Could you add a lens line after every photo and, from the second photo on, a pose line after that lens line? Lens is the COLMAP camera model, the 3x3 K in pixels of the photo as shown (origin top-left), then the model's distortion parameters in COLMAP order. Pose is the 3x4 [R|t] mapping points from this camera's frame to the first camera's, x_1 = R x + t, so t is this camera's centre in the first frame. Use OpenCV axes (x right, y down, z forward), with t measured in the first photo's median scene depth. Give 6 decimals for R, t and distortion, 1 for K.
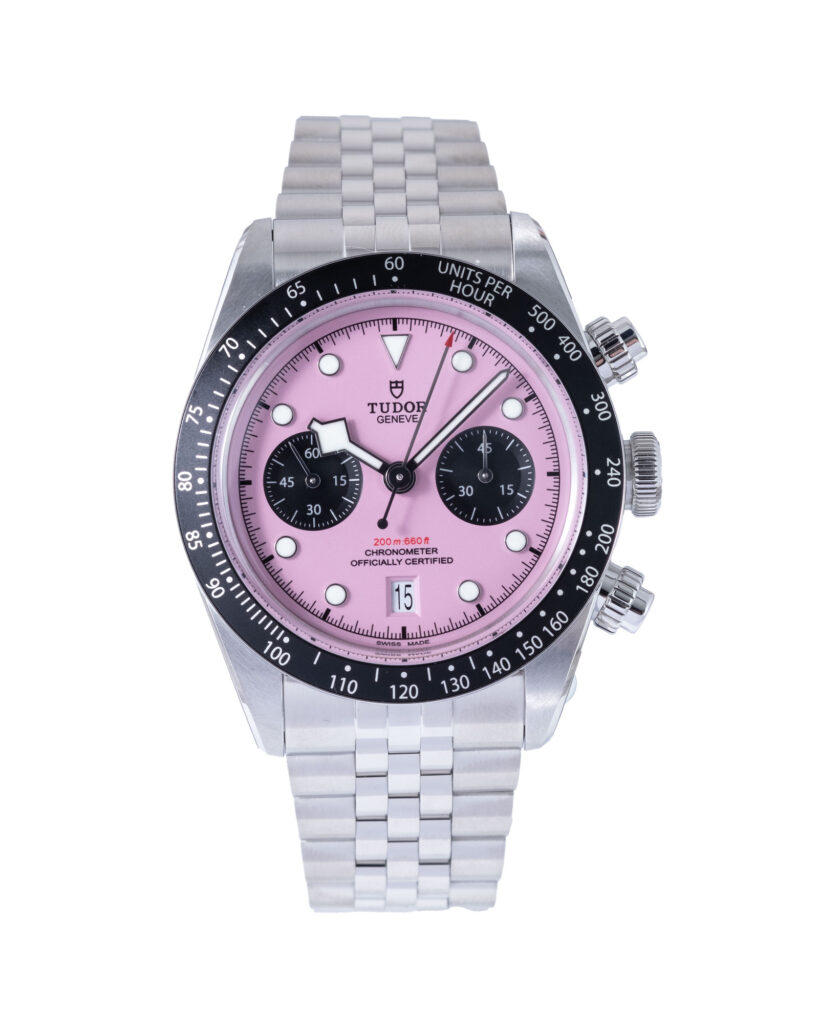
lens RADIAL K [[4288.5, 0, 409.5], [0, 4288.5, 512.0], [0, 0, 1]] dist [-0.343447, 2.467567]
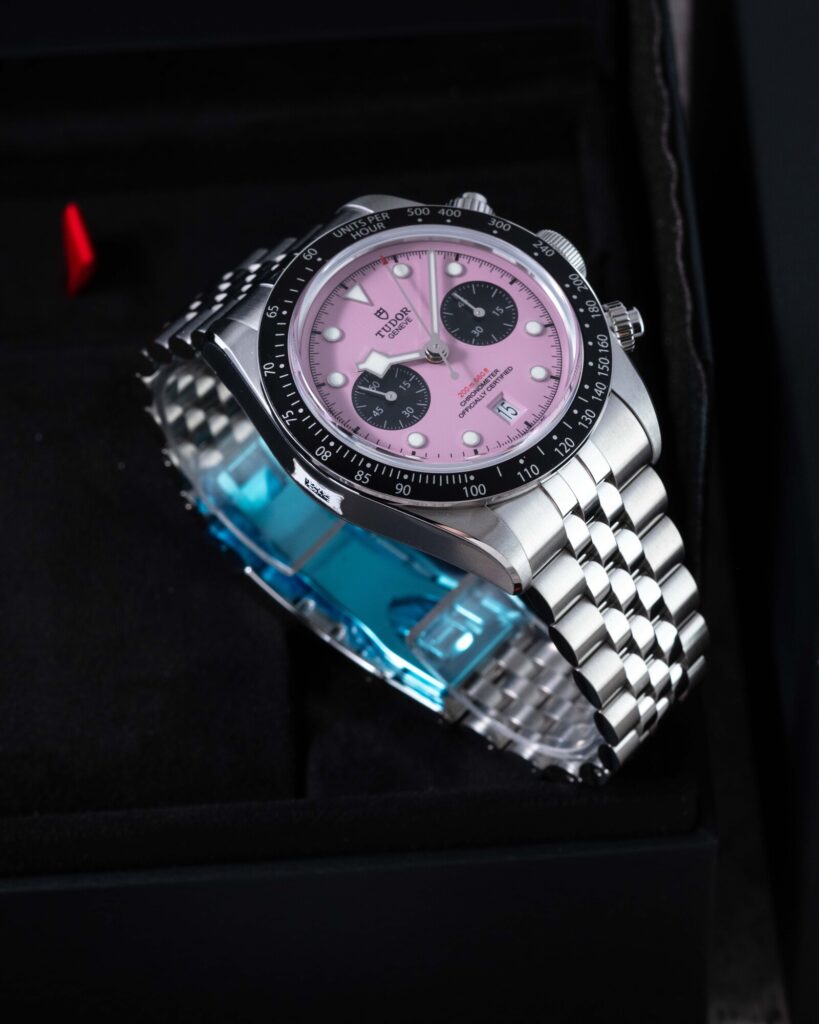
lens RADIAL K [[4288.5, 0, 409.5], [0, 4288.5, 512.0], [0, 0, 1]] dist [-0.343447, 2.467567]
pose [[0.674223, -0.624213, 0.394692, -0.538061], [0.734970, 0.619511, -0.275726, 0.365585], [-0.072405, 0.475987, 0.876466, -0.089776]]
